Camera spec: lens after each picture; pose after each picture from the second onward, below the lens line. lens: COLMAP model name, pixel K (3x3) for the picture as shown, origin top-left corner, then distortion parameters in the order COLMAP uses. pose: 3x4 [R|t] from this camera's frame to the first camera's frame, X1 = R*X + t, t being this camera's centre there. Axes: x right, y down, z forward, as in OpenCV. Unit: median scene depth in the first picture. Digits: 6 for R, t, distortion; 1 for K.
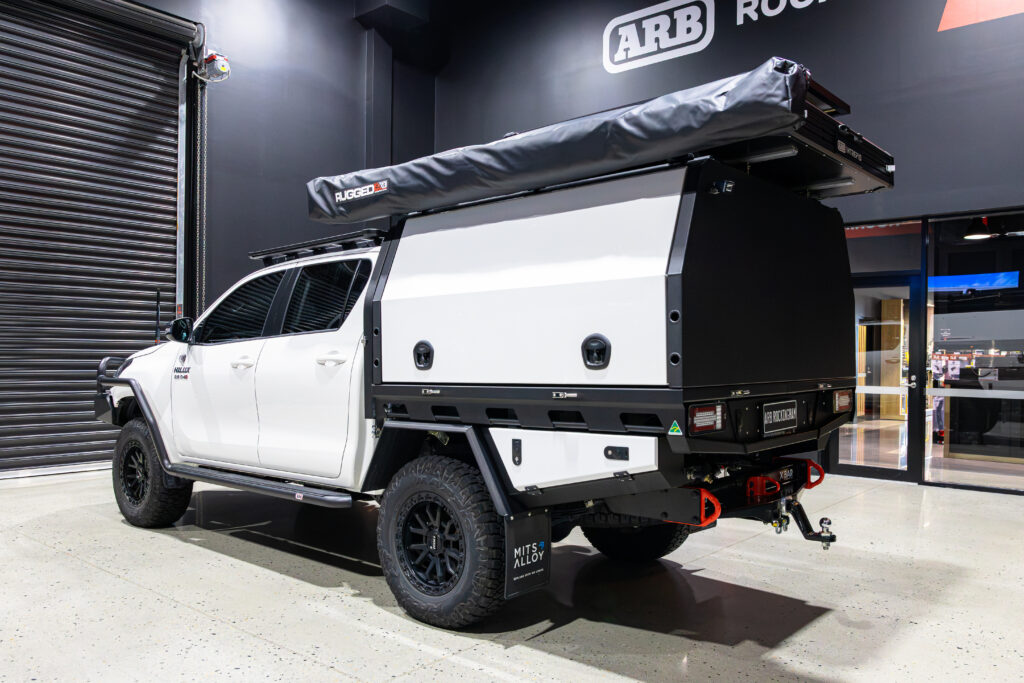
lens RADIAL K [[813.3, 0, 513.1], [0, 813.3, 344.7], [0, 0, 1]] dist [-0.009667, 0.000188]
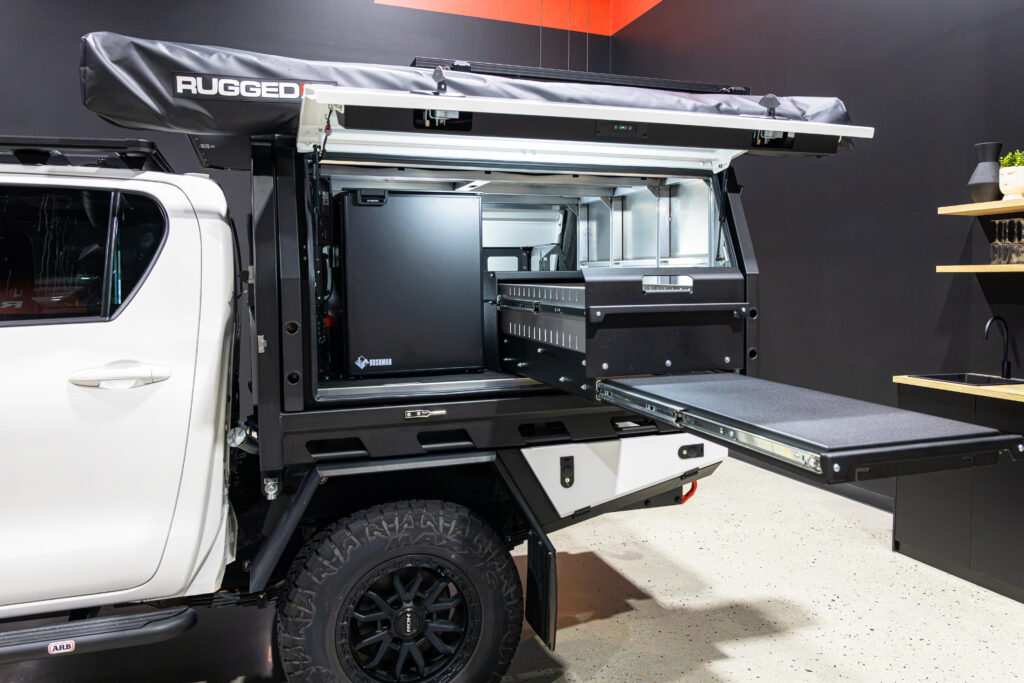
lens RADIAL K [[791.2, 0, 542.9], [0, 791.2, 318.6], [0, 0, 1]] dist [-0.005908, -0.007509]
pose [[0.468704, -0.038812, 0.882502, -0.602489], [-0.011937, 0.998665, 0.050260, -0.054683], [-0.883274, -0.034092, 0.467615, 0.549374]]
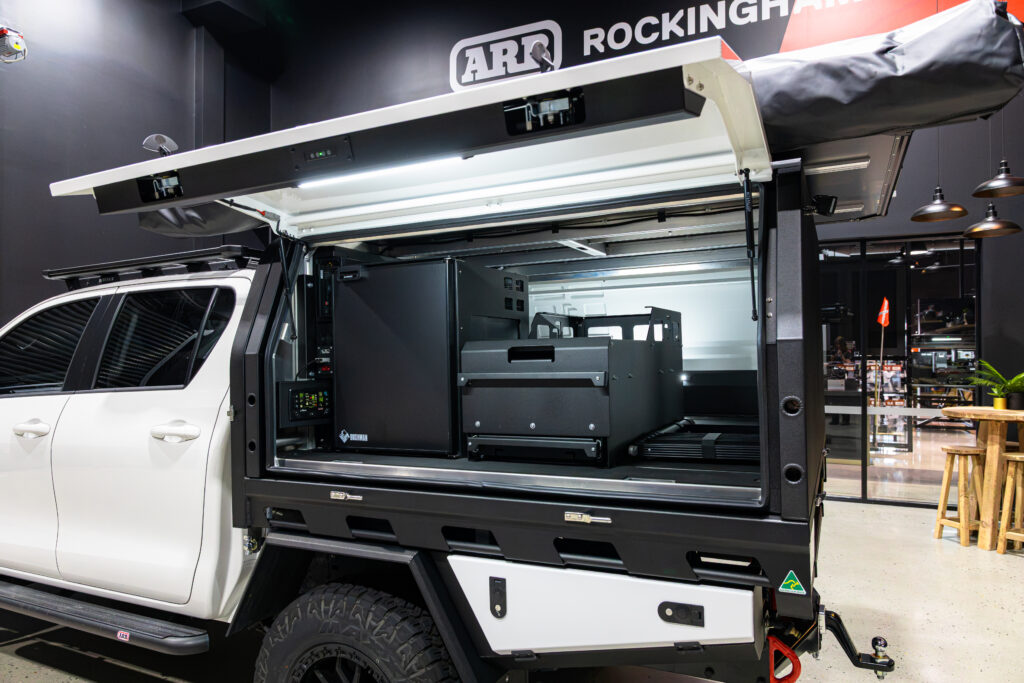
lens RADIAL K [[695.5, 0, 512.0], [0, 695.5, 341.5], [0, 0, 1]] dist [0.000518, -0.003621]
pose [[0.966045, -0.005316, 0.258319, -0.107664], [0.006141, 0.999978, -0.002386, -0.060854], [-0.258301, 0.003892, 0.966057, 0.386894]]
